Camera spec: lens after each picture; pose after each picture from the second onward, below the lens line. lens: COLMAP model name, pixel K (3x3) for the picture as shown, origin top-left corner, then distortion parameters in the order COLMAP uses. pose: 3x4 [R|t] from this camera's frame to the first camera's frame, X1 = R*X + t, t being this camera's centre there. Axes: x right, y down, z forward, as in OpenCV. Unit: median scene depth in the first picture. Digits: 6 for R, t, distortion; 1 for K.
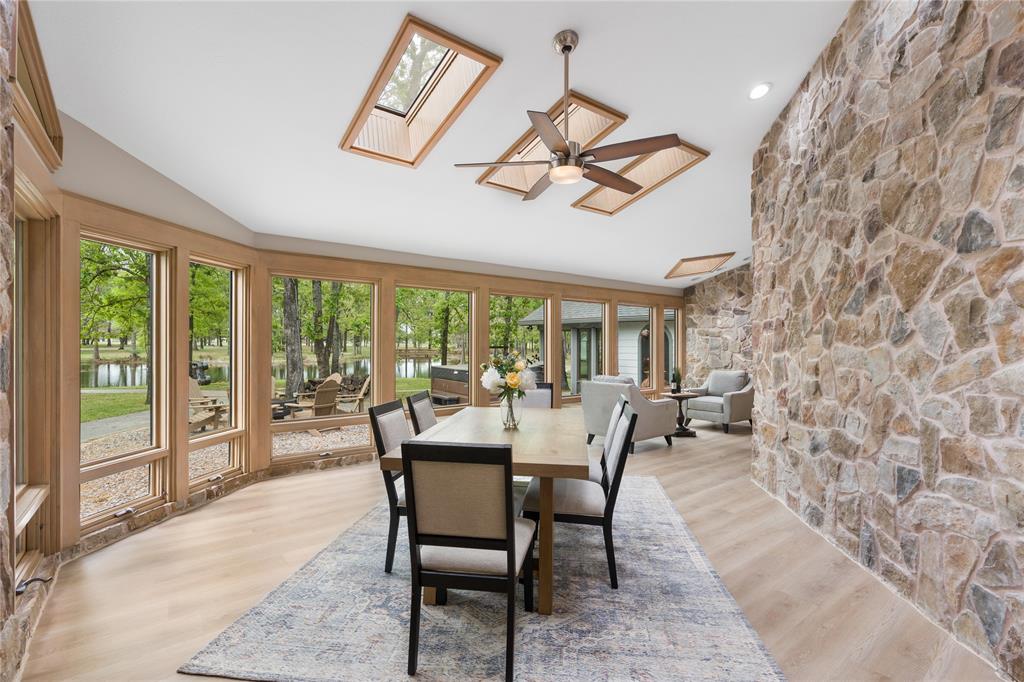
lens RADIAL K [[463.8, 0, 518.2], [0, 463.8, 342.0], [0, 0, 1]] dist [-0.005592, 0.002218]
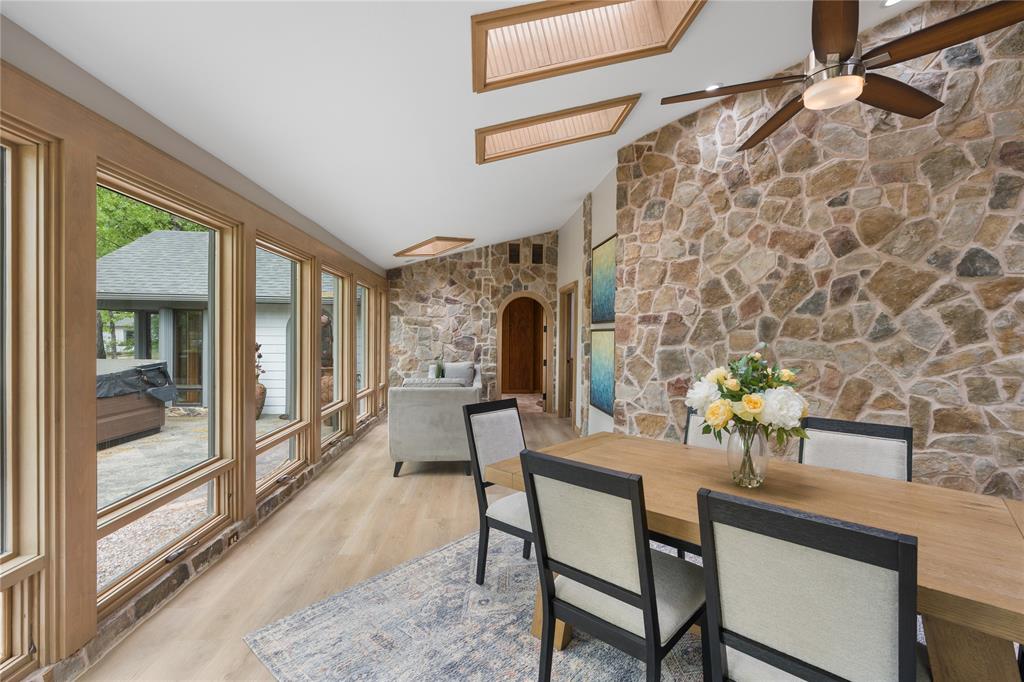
lens RADIAL K [[463.8, 0, 514.2], [0, 463.8, 338.3], [0, 0, 1]] dist [-0.005592, 0.002218]
pose [[0.560767, -0.006031, 0.827952, -0.780432], [-0.010519, 0.999841, 0.014407, -0.007645], [-0.827907, -0.016788, 0.560614, 1.071488]]
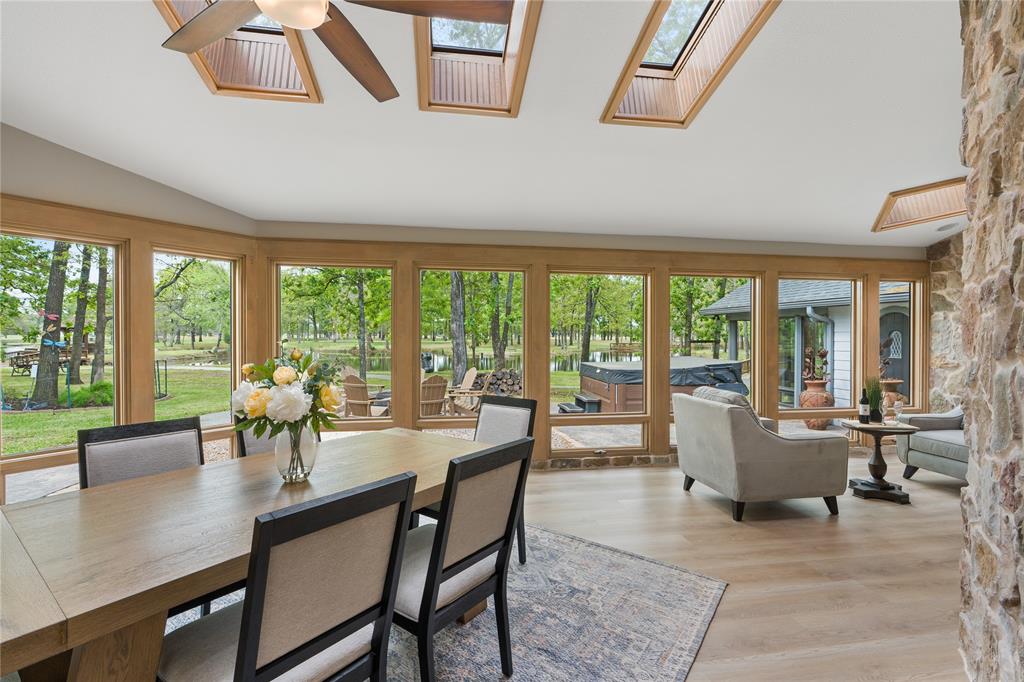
lens RADIAL K [[463.8, 0, 512.3], [0, 463.8, 339.0], [0, 0, 1]] dist [-0.005592, 0.002218]
pose [[0.877278, 0.001546, -0.479981, 0.587711], [0.001915, 0.999976, 0.006721, 0.000792], [0.479980, -0.006815, 0.877253, 0.716716]]
